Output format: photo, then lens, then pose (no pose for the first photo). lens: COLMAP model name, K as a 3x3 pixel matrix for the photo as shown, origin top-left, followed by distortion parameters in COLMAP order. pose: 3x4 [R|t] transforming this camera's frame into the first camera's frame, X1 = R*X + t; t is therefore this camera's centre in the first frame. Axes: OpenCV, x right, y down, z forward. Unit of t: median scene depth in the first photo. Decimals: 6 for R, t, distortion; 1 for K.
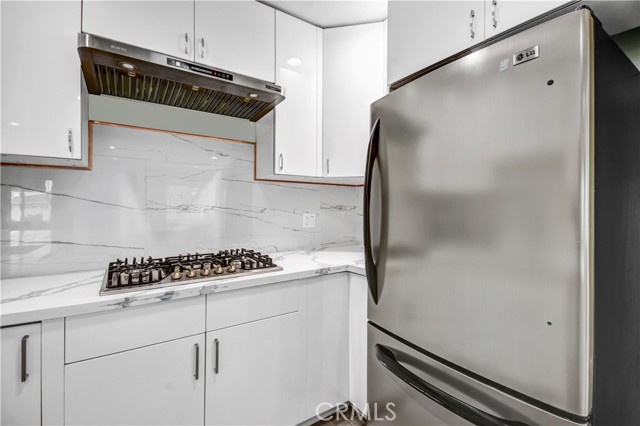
lens RADIAL K [[289.0, 0, 322.2], [0, 289.0, 210.8], [0, 0, 1]] dist [-0.002462, -0.001676]
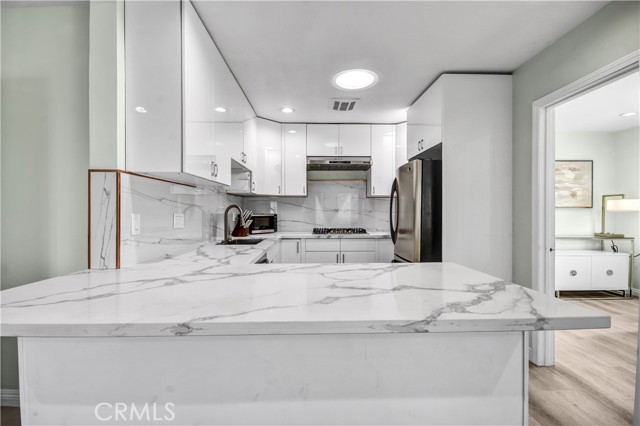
lens RADIAL K [[289.0, 0, 322.5], [0, 289.0, 215.8], [0, 0, 1]] dist [-0.002462, -0.001676]
pose [[0.842884, 0.004050, -0.538079, 0.923389], [0.004386, 0.999887, 0.014396, 0.001990], [0.538077, -0.014494, 0.842771, -1.426827]]
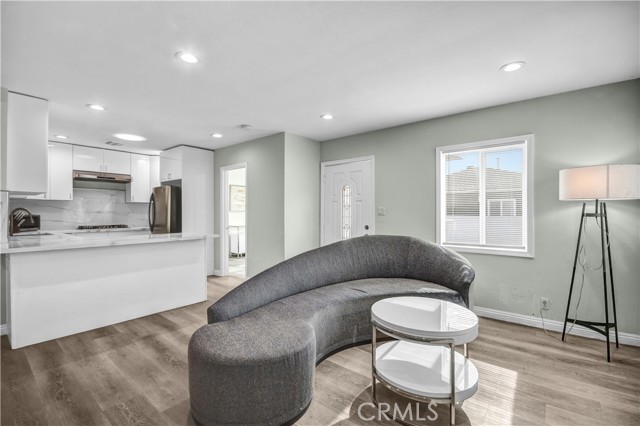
lens RADIAL K [[289.0, 0, 325.3], [0, 289.0, 214.5], [0, 0, 1]] dist [-0.002462, -0.001676]
pose [[0.959254, -0.007860, 0.282436, 1.275584], [0.004951, 0.999927, 0.011012, -0.003461], [-0.282502, -0.009165, 0.959223, -3.435943]]
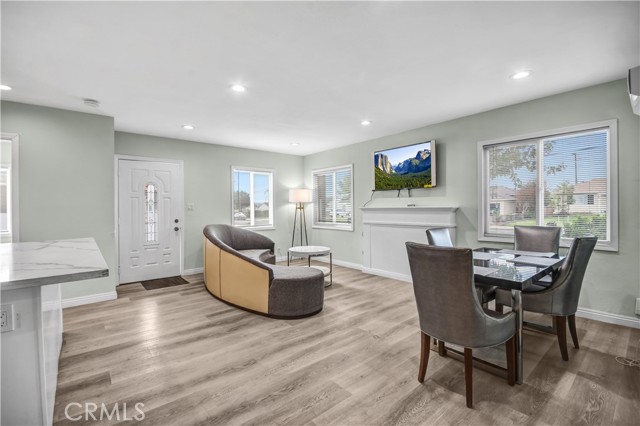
lens RADIAL K [[289.0, 0, 319.9], [0, 289.0, 210.9], [0, 0, 1]] dist [-0.002462, -0.001676]
pose [[-0.104530, -0.019187, 0.994337, -1.105724], [0.006509, 0.999779, 0.019976, -0.014688], [-0.994500, 0.008560, -0.104382, -2.053447]]
